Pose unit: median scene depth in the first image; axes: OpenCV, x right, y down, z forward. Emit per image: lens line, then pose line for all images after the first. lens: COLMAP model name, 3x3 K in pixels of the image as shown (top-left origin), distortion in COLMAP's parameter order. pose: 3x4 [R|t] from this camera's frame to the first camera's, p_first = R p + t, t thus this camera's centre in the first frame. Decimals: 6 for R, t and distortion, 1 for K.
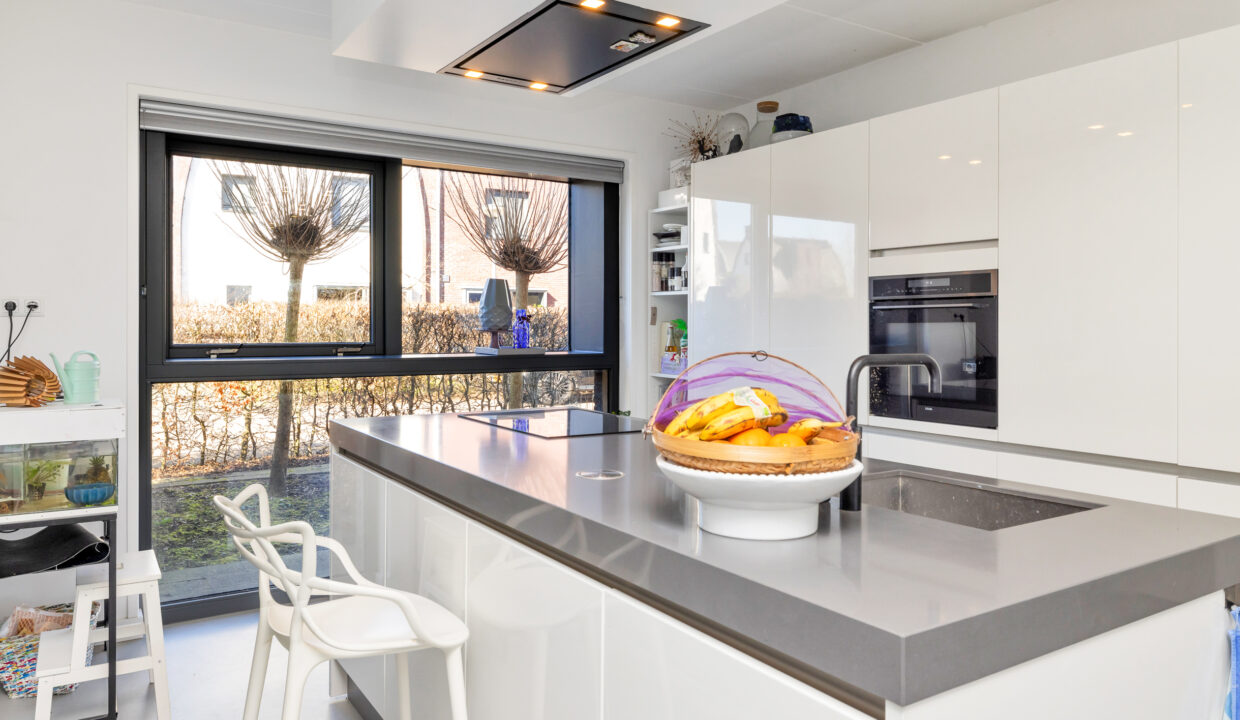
lens RADIAL K [[839.0, 0, 627.1], [0, 839.0, 329.1], [0, 0, 1]] dist [0.009844, 0.006224]
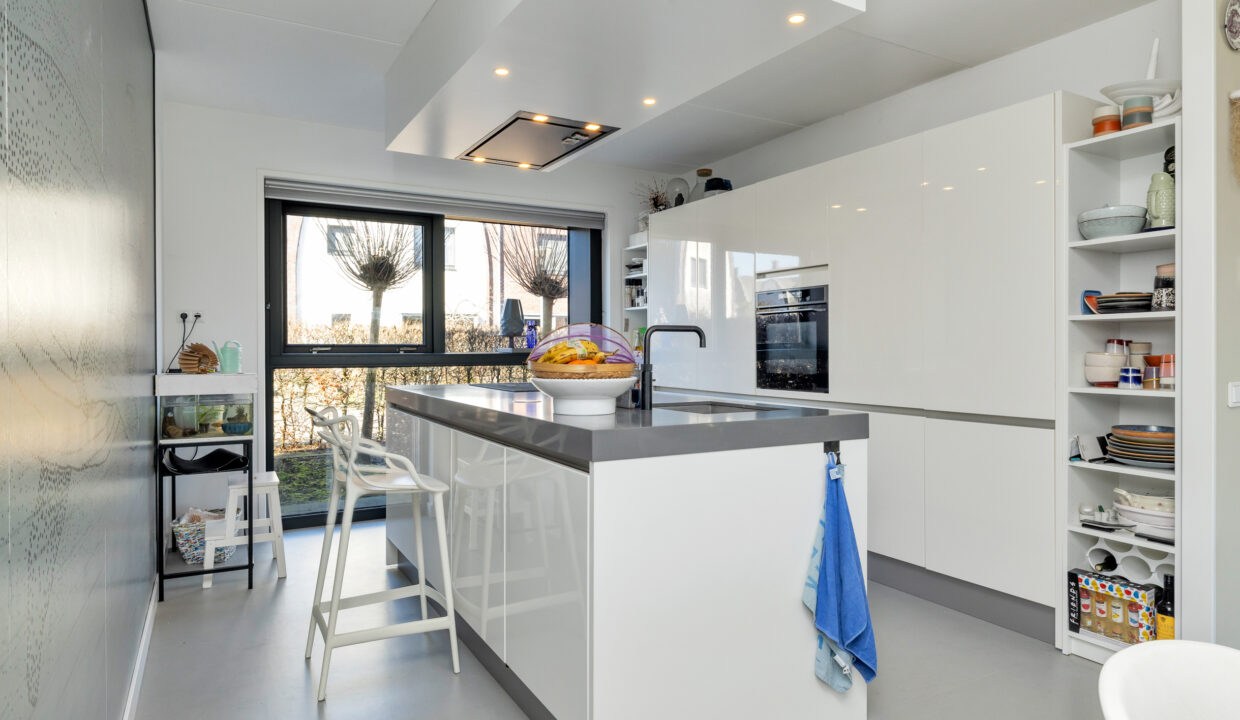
lens RADIAL K [[710.6, 0, 626.2], [0, 710.6, 349.1], [0, 0, 1]] dist [0.022309, -0.000740]
pose [[0.998437, -0.006011, -0.055562, 0.107607], [0.005848, 0.999978, -0.003109, 0.031177], [0.055579, 0.002780, 0.998450, -0.189998]]
